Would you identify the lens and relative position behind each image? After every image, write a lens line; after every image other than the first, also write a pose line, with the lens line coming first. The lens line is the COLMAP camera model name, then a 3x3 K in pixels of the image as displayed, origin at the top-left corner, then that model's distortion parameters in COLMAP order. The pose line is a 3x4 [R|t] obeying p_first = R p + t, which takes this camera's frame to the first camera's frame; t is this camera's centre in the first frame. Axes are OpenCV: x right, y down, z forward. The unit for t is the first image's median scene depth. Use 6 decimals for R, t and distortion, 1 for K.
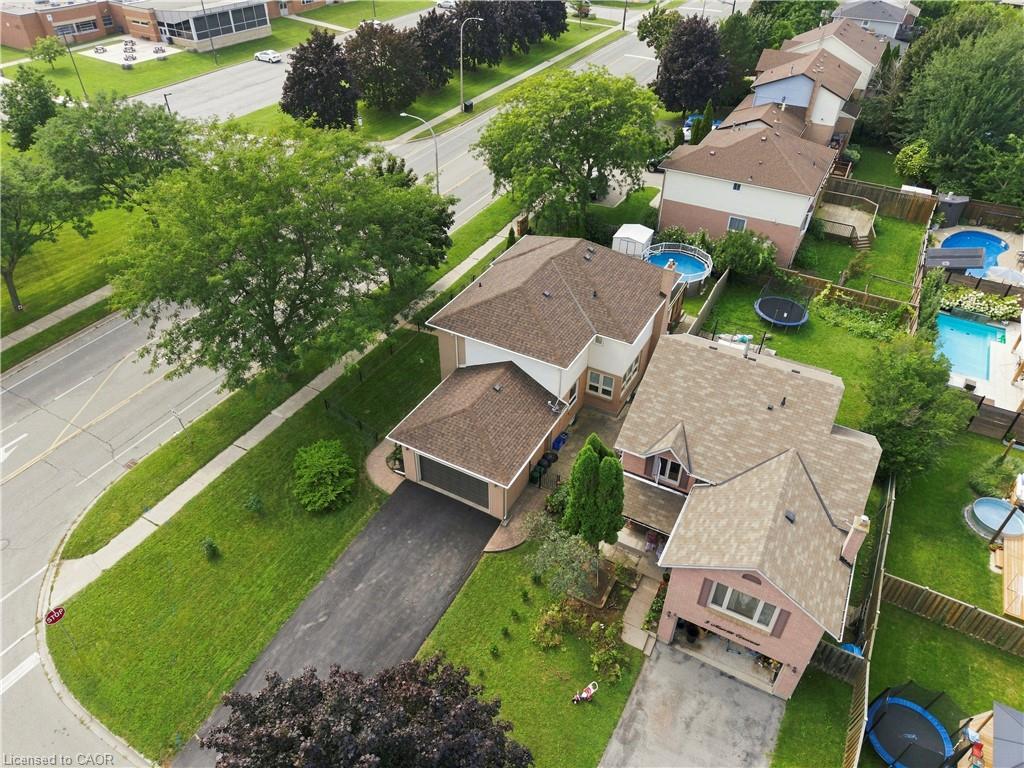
lens RADIAL K [[666.7, 0, 512.0], [0, 666.7, 384.0], [0, 0, 1]] dist [-0.001553, -0.004268]
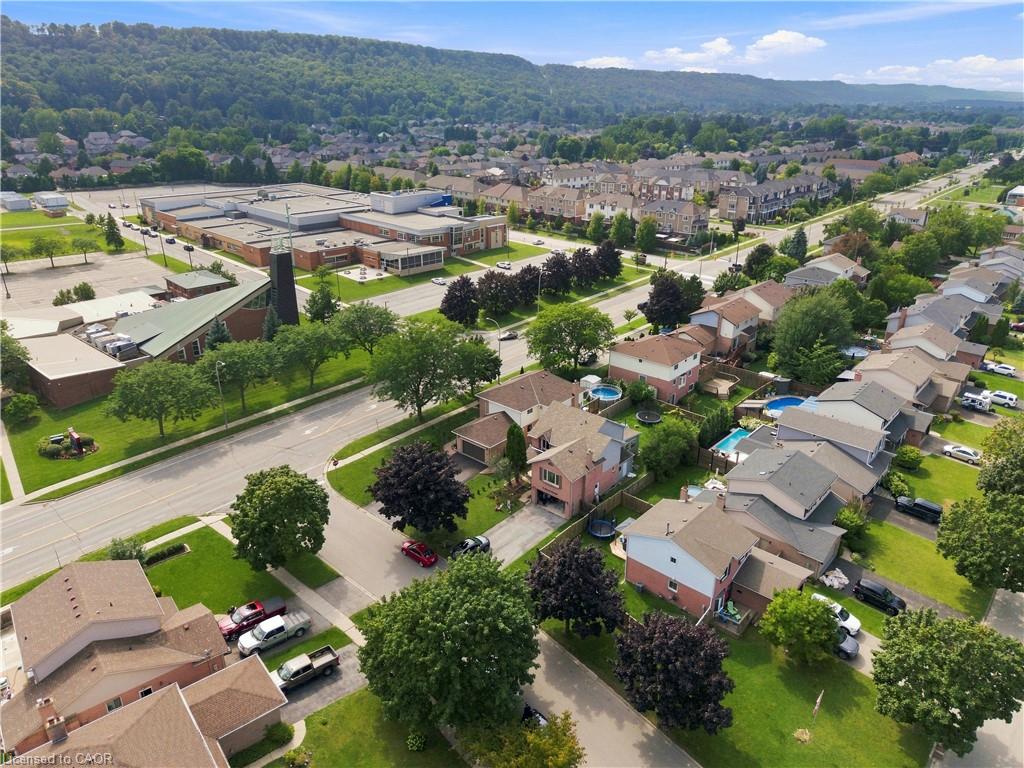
lens RADIAL K [[698.7, 0, 512.0], [0, 698.7, 384.0], [0, 0, 1]] dist [0.003177, -0.001154]
pose [[0.973910, 0.081221, -0.211901, 0.333448], [-0.138393, 0.952598, -0.270933, 0.334558], [0.179851, 0.293190, 0.938985, -0.873826]]
